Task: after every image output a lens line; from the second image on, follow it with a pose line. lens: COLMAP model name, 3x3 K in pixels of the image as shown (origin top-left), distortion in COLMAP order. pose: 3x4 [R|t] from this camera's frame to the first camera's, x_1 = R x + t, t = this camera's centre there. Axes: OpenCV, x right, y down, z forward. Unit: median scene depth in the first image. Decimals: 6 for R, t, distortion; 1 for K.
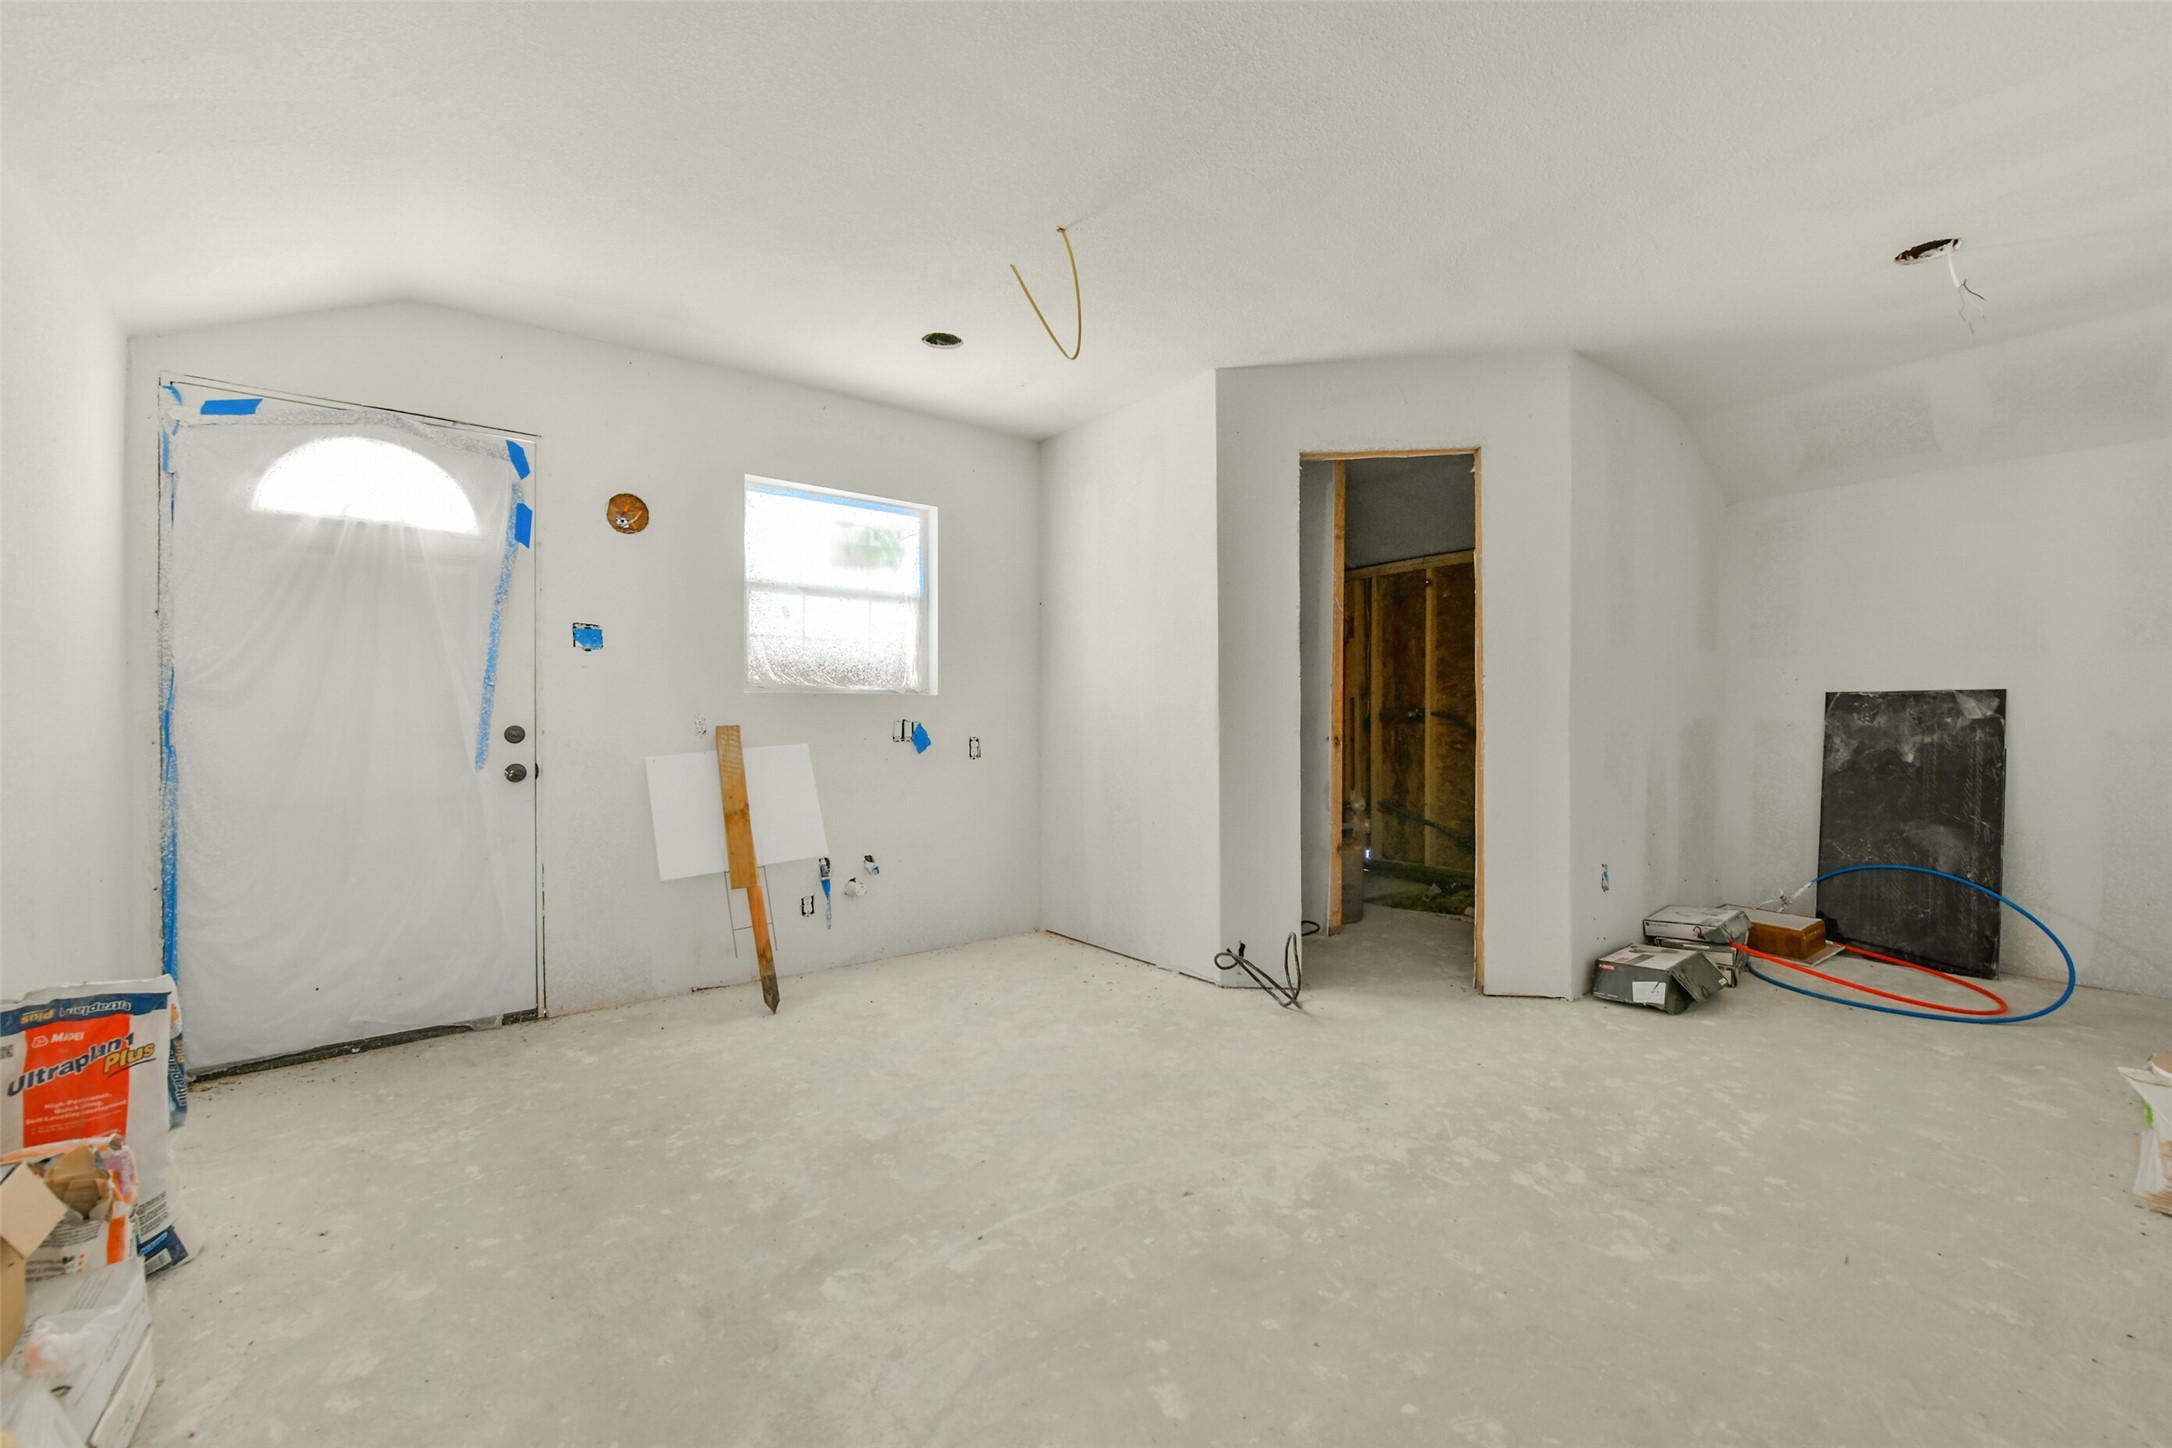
lens RADIAL K [[868.3, 0, 1079.4], [0, 868.3, 723.9], [0, 0, 1]] dist [-0.000873, 0.000339]
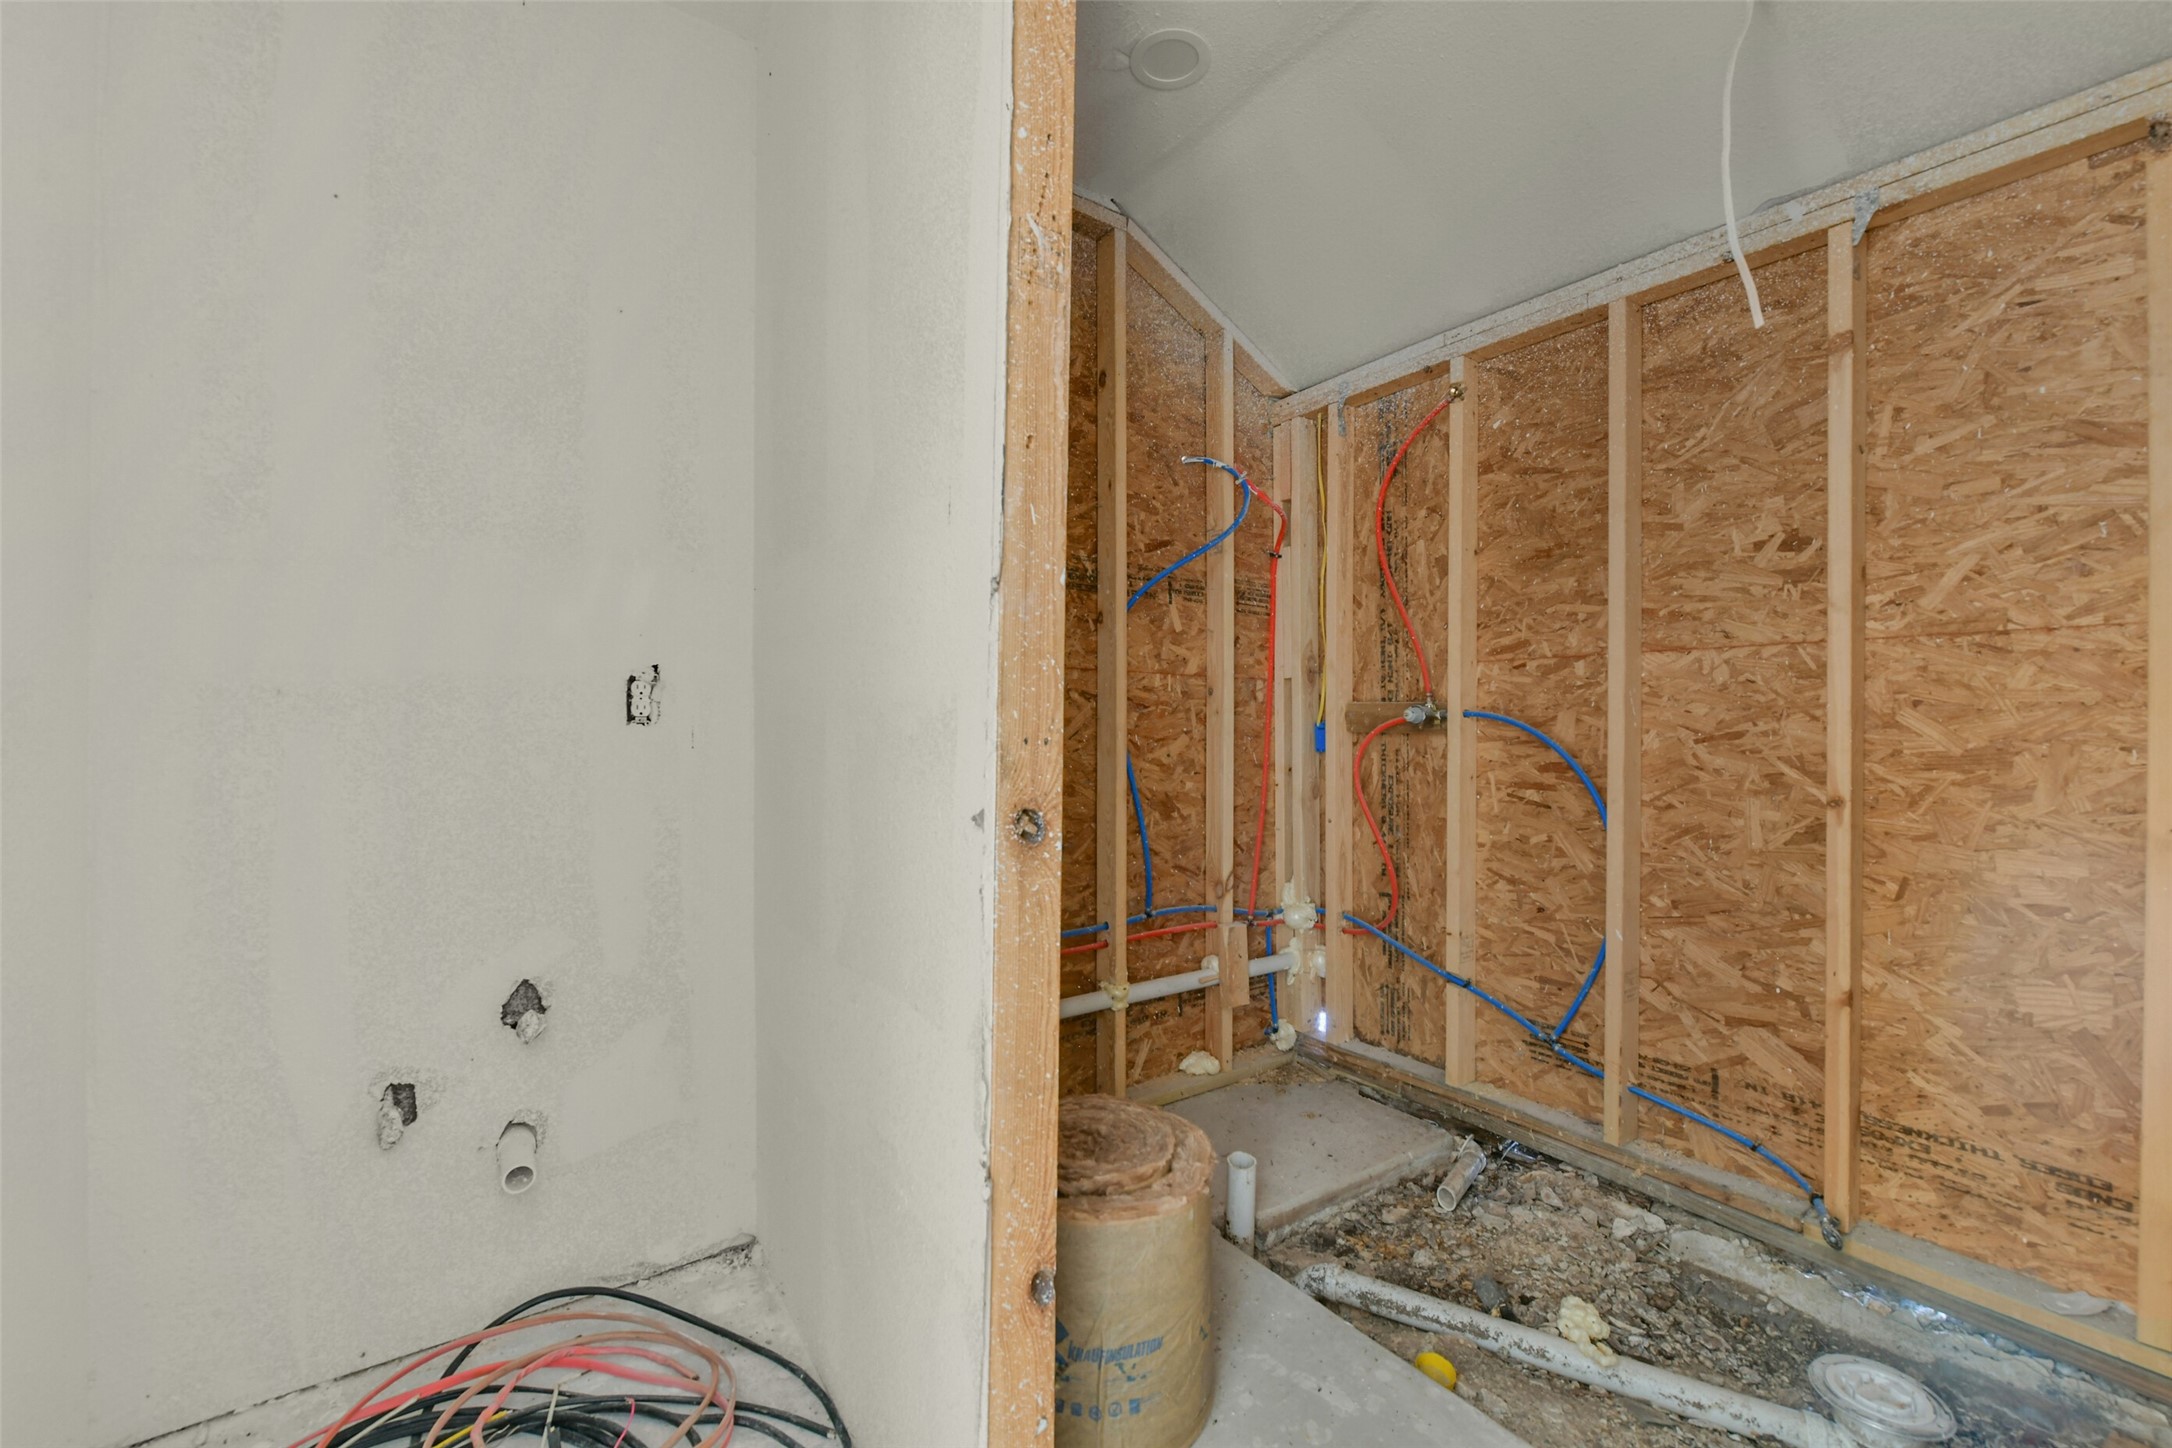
lens RADIAL K [[868.3, 0, 1093.7], [0, 868.3, 716.5], [0, 0, 1]] dist [-0.000873, 0.000339]
pose [[0.999828, 0.005231, -0.017778, 0.234070], [-0.005435, 0.999920, -0.011419, -0.004281], [0.017716, 0.011513, 0.999777, 0.576970]]
